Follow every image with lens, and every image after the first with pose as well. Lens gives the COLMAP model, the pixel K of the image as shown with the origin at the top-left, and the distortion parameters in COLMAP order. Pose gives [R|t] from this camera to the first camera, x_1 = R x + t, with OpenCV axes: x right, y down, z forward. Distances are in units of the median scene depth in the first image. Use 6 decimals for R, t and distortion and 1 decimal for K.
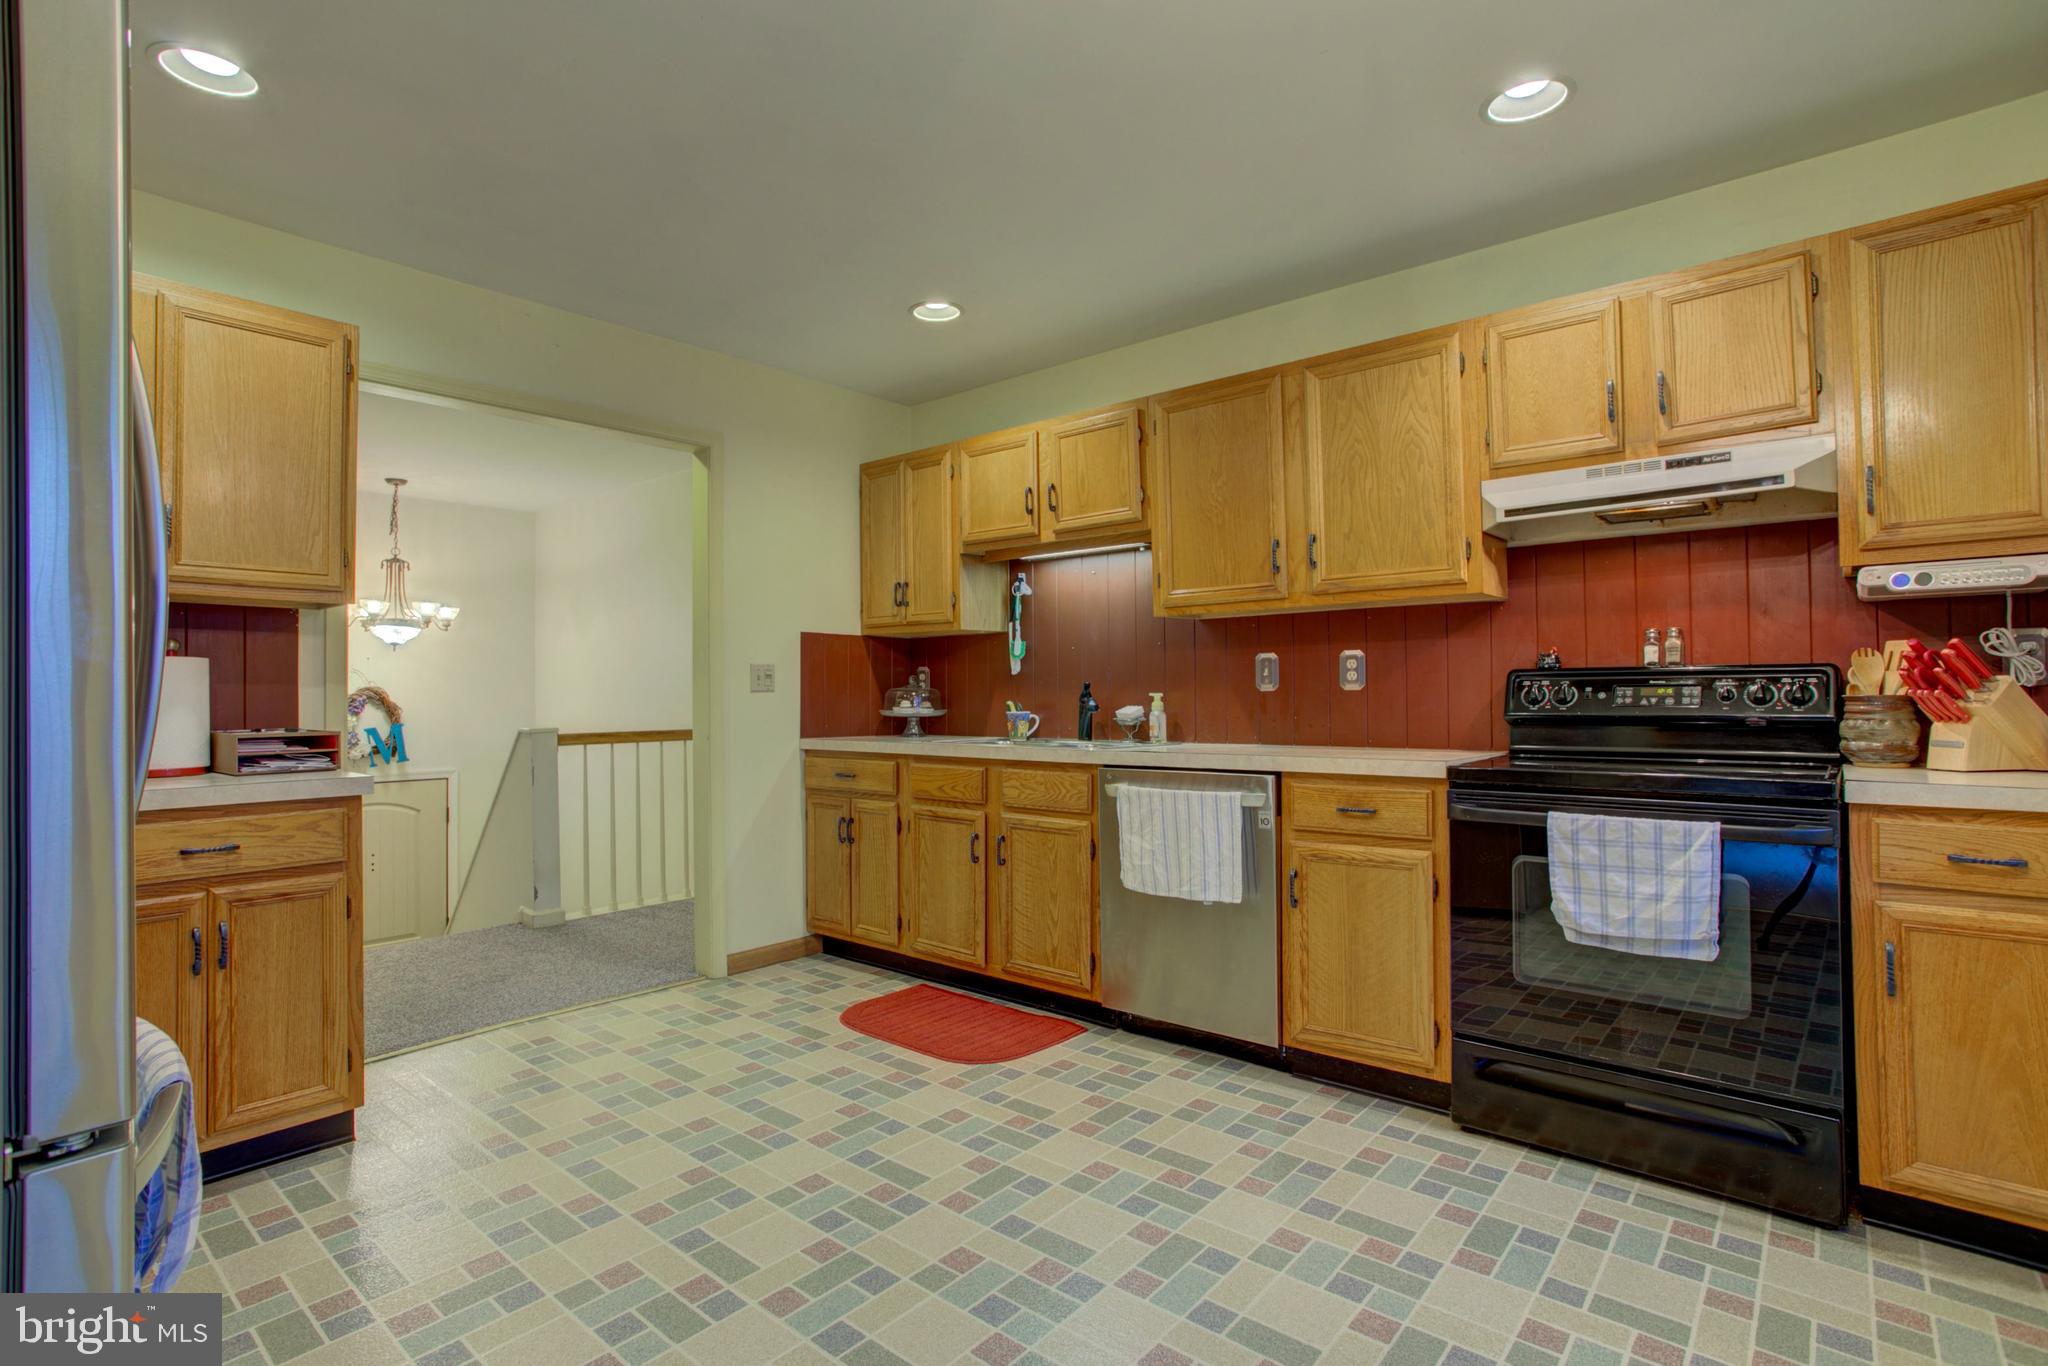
lens RADIAL K [[1023.4, 0, 1044.7], [0, 1023.4, 683.1], [0, 0, 1]] dist [-0.020674, 0.009134]
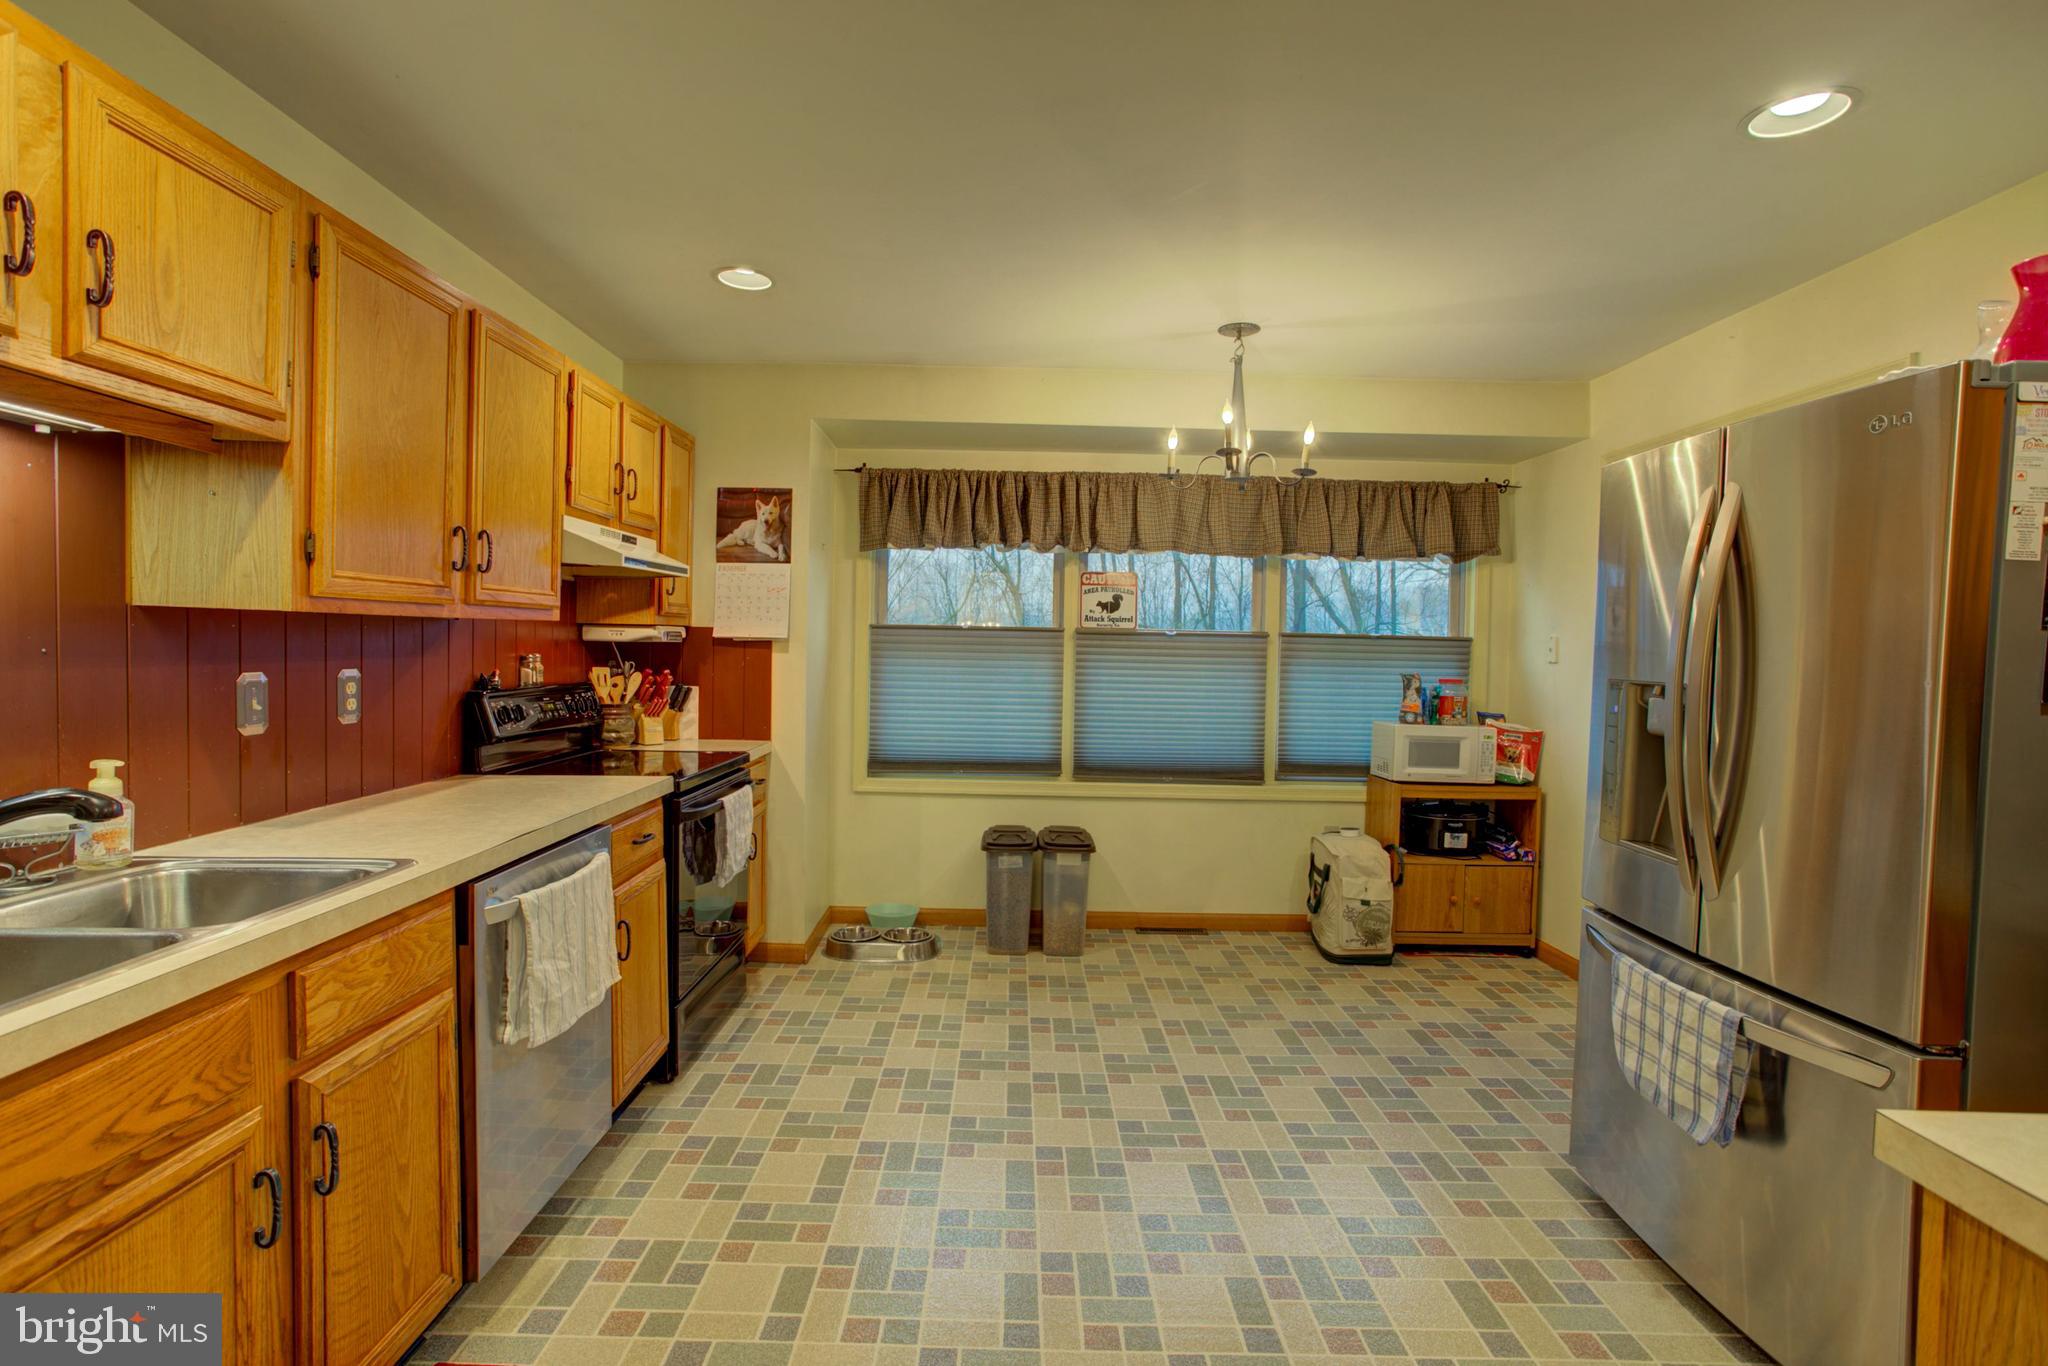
lens RADIAL K [[1023.4, 0, 979.8], [0, 1023.4, 683.0], [0, 0, 1]] dist [-0.020674, 0.009134]
pose [[-0.622416, -0.031910, 0.782036, -0.593222], [-0.018935, 0.999490, 0.025713, -0.053372], [-0.782458, 0.001196, -0.622703, 1.178094]]
